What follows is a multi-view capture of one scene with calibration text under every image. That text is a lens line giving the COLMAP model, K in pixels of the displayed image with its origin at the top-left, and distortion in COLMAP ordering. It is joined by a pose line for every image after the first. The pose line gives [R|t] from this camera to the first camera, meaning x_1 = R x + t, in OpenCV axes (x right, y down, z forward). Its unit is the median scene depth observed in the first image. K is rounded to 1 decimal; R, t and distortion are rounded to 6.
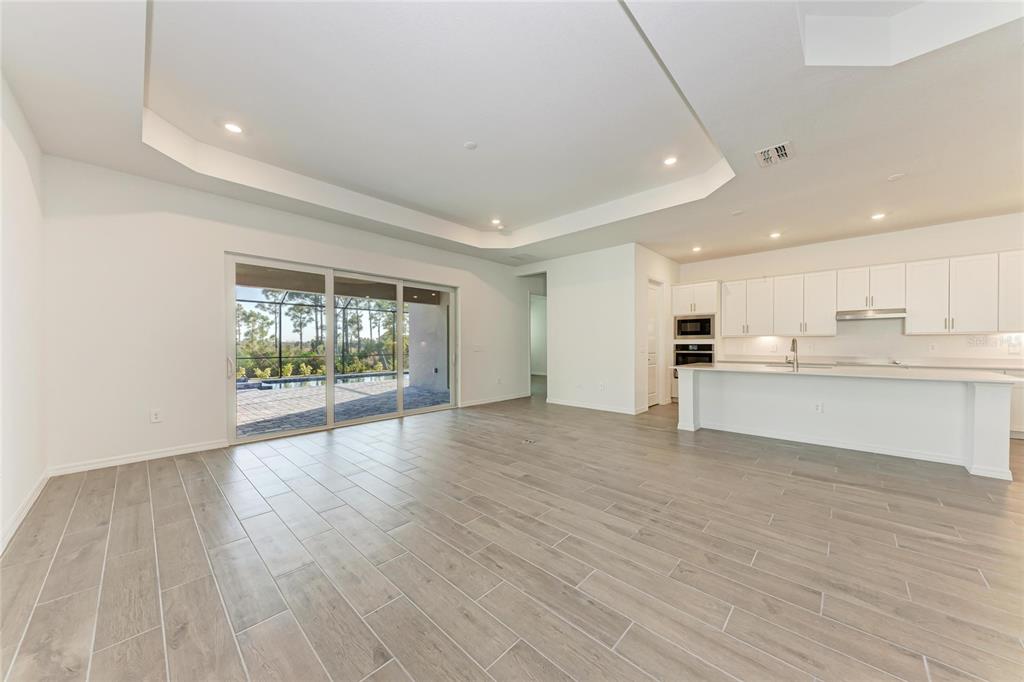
lens RADIAL K [[354.1, 0, 503.7], [0, 354.1, 347.3], [0, 0, 1]] dist [0.001739, -0.000615]
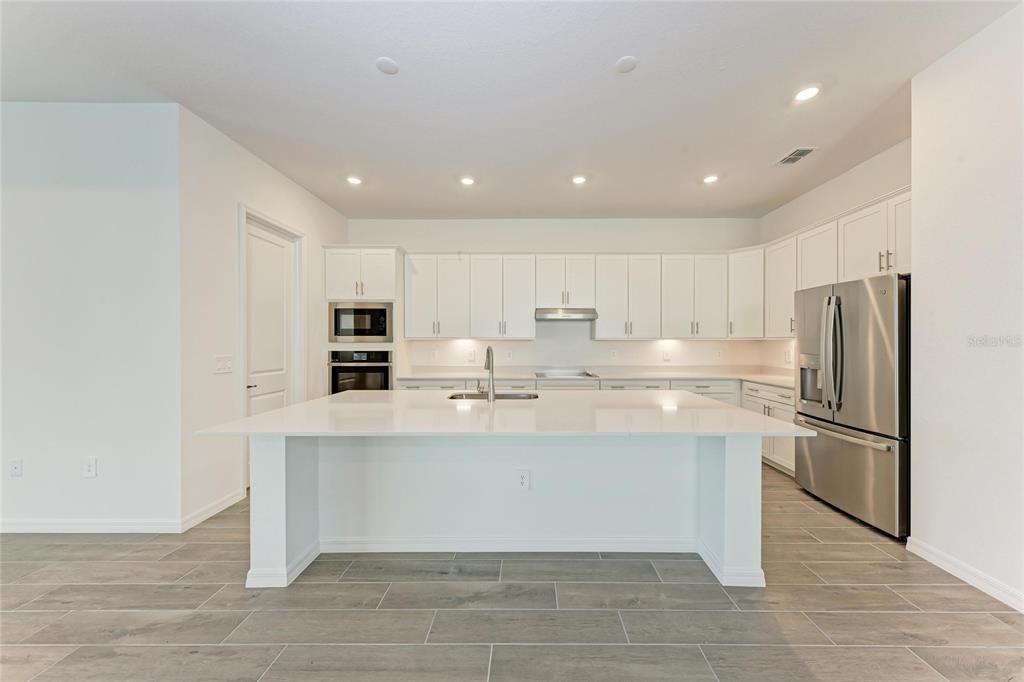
lens RADIAL K [[354.1, 0, 526.3], [0, 354.1, 342.6], [0, 0, 1]] dist [0.001739, -0.000615]
pose [[0.720270, 0.002286, 0.693690, 0.344479], [0.003687, 0.999968, -0.007124, -0.018911], [-0.693684, 0.007689, 0.720238, 0.405604]]
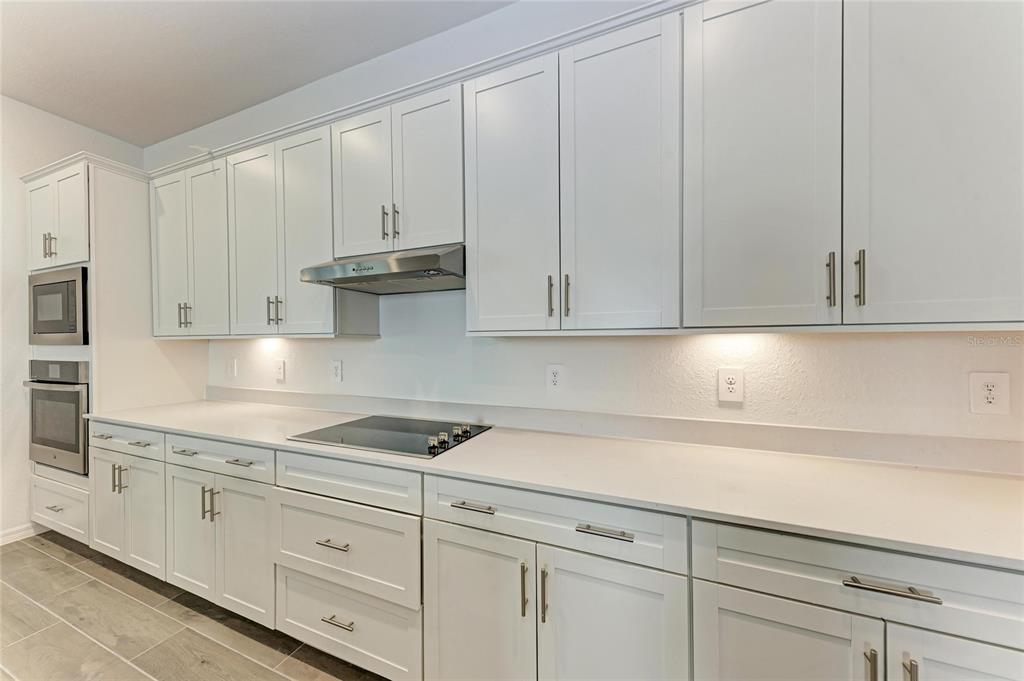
lens RADIAL K [[354.1, 0, 513.7], [0, 354.1, 343.9], [0, 0, 1]] dist [0.001739, -0.000615]
pose [[0.926565, -0.001328, 0.376131, 0.846888], [0.003627, 0.999979, -0.005406, -0.022539], [-0.376116, 0.006374, 0.926551, 0.578947]]
